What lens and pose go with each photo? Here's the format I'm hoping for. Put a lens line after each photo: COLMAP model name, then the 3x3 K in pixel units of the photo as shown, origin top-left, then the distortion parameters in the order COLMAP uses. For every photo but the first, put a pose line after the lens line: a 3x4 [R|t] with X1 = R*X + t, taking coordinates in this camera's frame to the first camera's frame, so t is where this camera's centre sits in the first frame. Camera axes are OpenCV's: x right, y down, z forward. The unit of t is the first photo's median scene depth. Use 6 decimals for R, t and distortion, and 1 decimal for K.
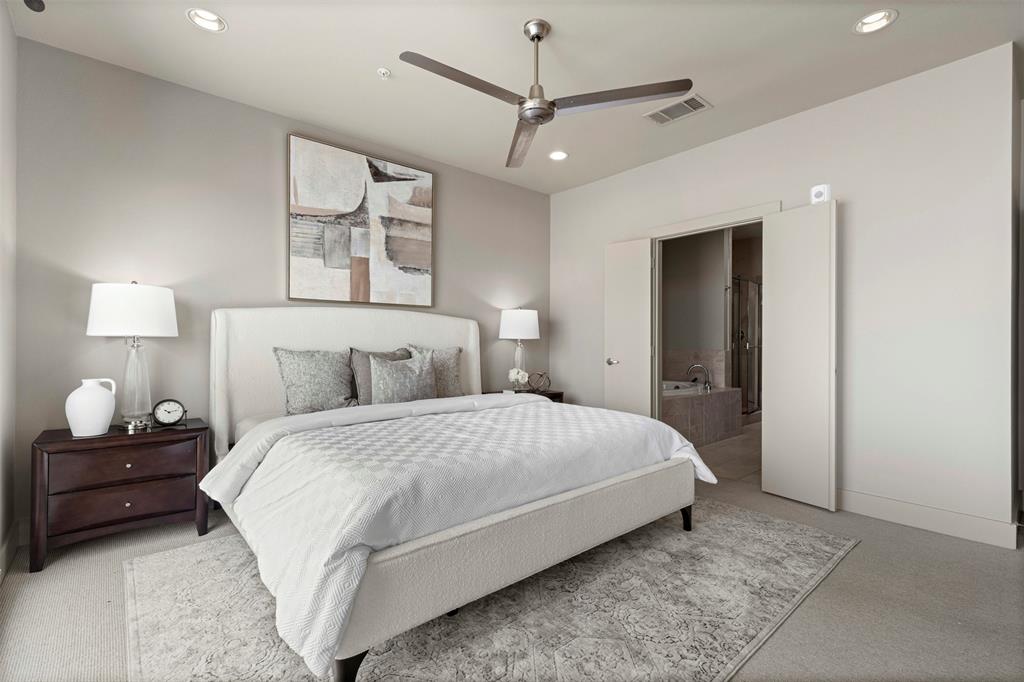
lens RADIAL K [[469.0, 0, 512.7], [0, 469.0, 340.8], [0, 0, 1]] dist [0.003337, -0.000695]
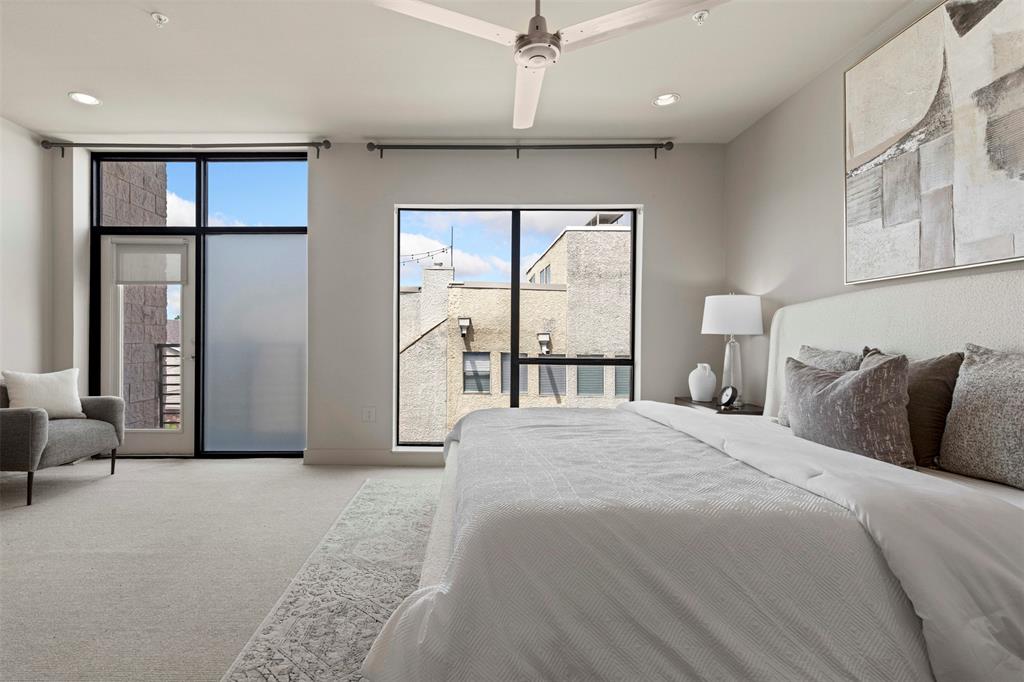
lens RADIAL K [[469.0, 0, 510.8], [0, 469.0, 336.6], [0, 0, 1]] dist [0.003337, -0.000695]
pose [[-0.588811, -0.005665, -0.808251, 0.435039], [-0.005078, 0.999982, -0.003310, 0.002178], [0.808255, 0.002155, -0.588829, 0.924597]]
